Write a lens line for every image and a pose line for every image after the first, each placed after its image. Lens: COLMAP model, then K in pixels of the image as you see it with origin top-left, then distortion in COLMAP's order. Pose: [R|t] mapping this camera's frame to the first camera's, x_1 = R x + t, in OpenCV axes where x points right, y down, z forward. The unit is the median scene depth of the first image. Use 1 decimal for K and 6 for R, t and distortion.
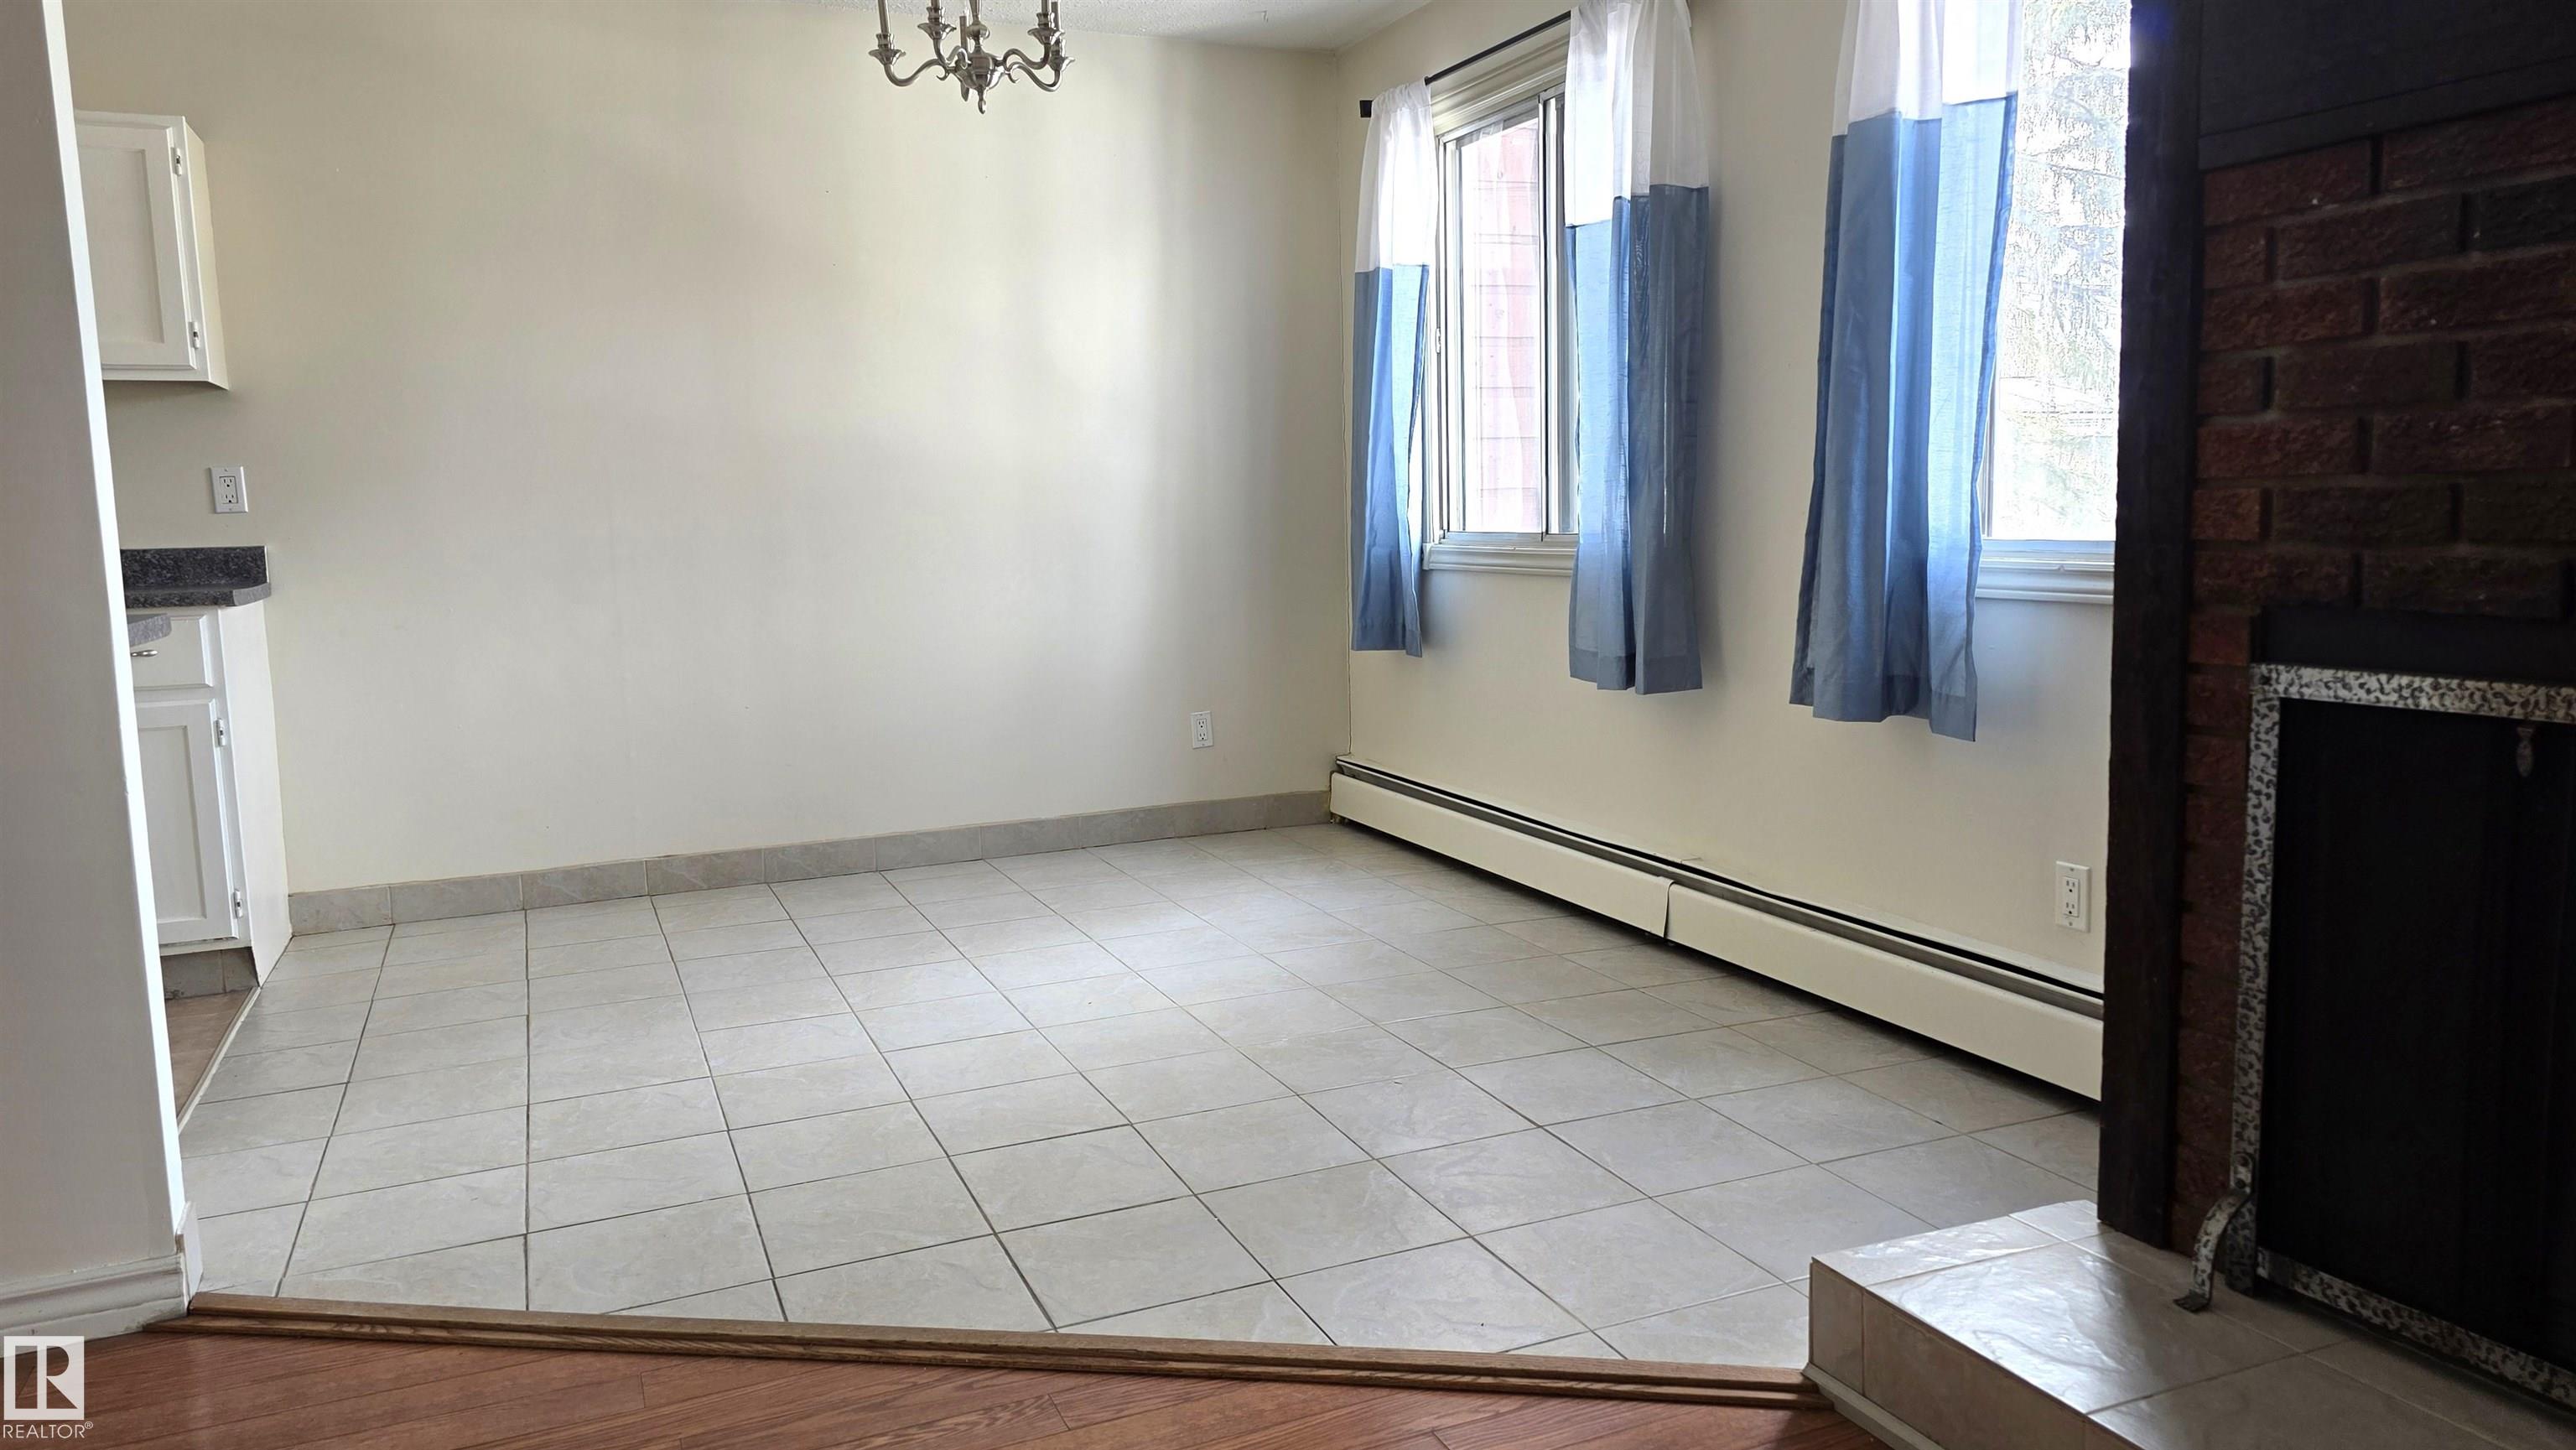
lens RADIAL K [[1748.5, 0, 1292.7], [0, 1748.5, 694.9], [0, 0, 1]] dist [0.008895, 0.004023]
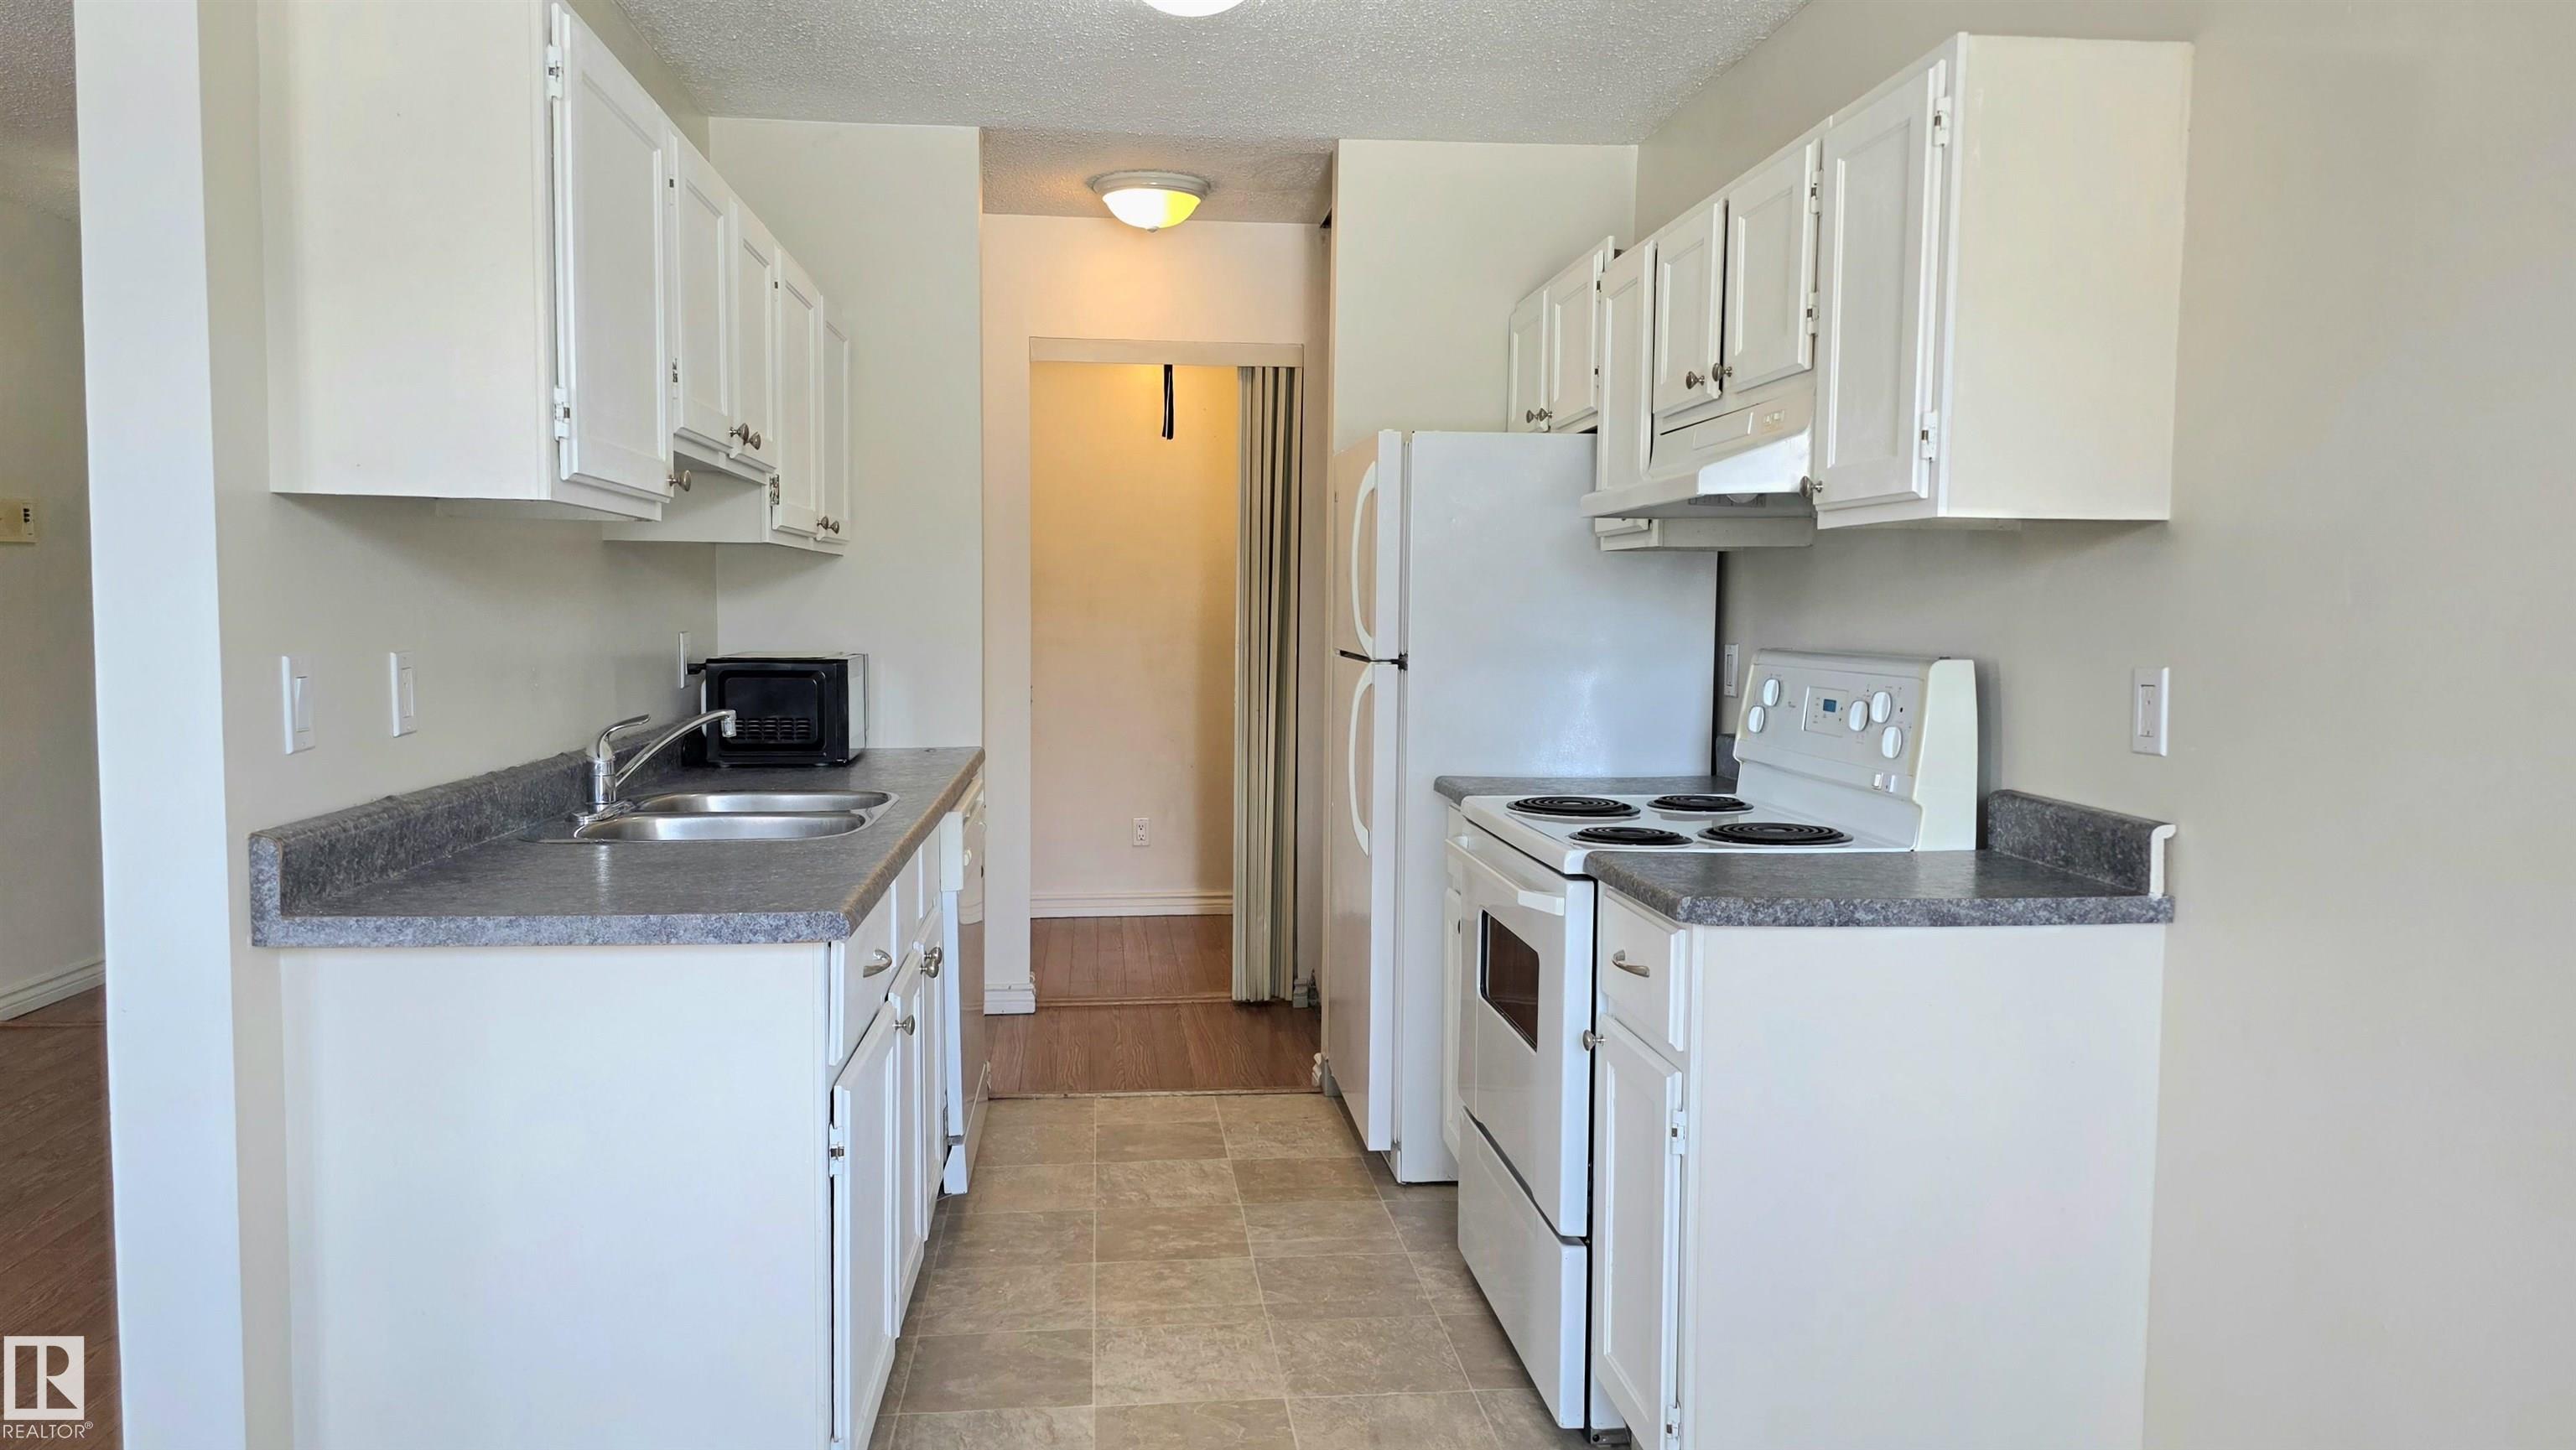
lens RADIAL K [[1774.8, 0, 1286.3], [0, 1774.8, 732.8], [0, 0, 1]] dist [0.070965, -0.095402]
pose [[-0.300068, 0.090815, -0.949585, -0.028040], [-0.108616, 0.985731, 0.128595, -0.212515], [0.947714, 0.141728, -0.285922, 1.279898]]
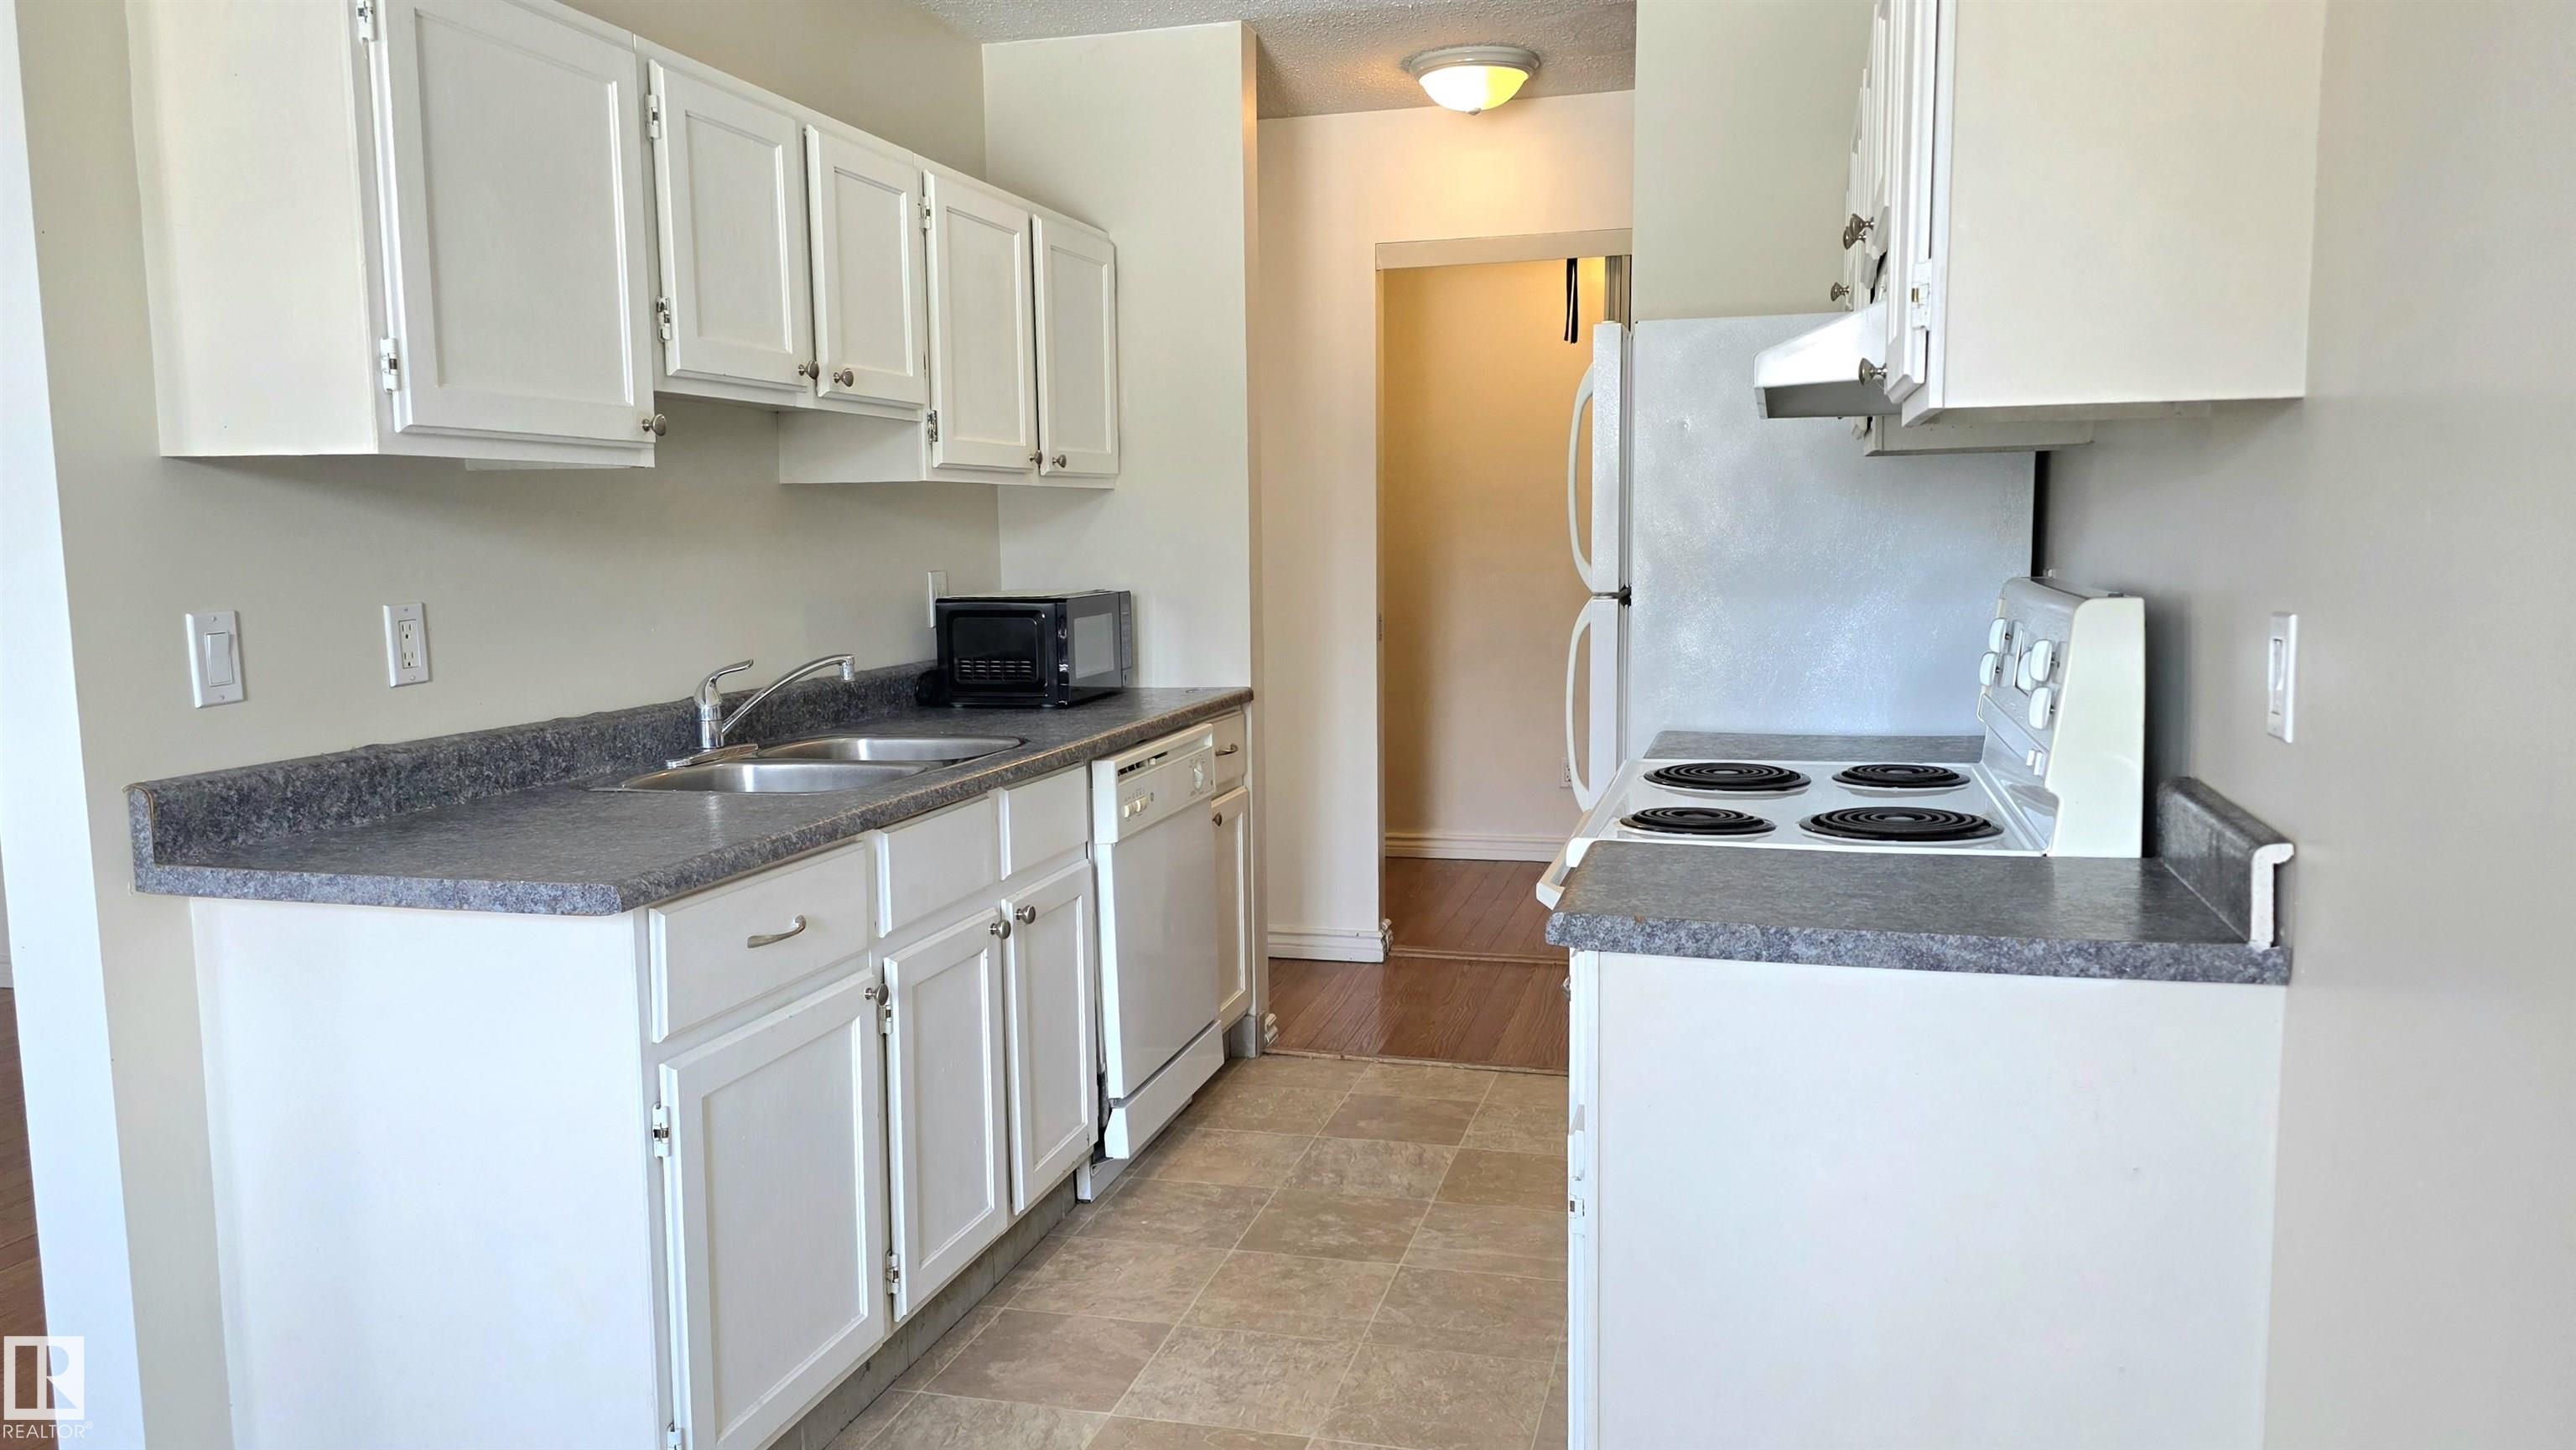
lens RADIAL K [[1805.3, 0, 1300.3], [0, 1805.3, 731.0], [0, 0, 1]] dist [0.081703, -0.119826]
pose [[-0.617712, 0.122722, -0.776770, -0.263741], [-0.059182, 0.977693, 0.201529, -0.238596], [0.784174, 0.170458, -0.596670, 1.502531]]
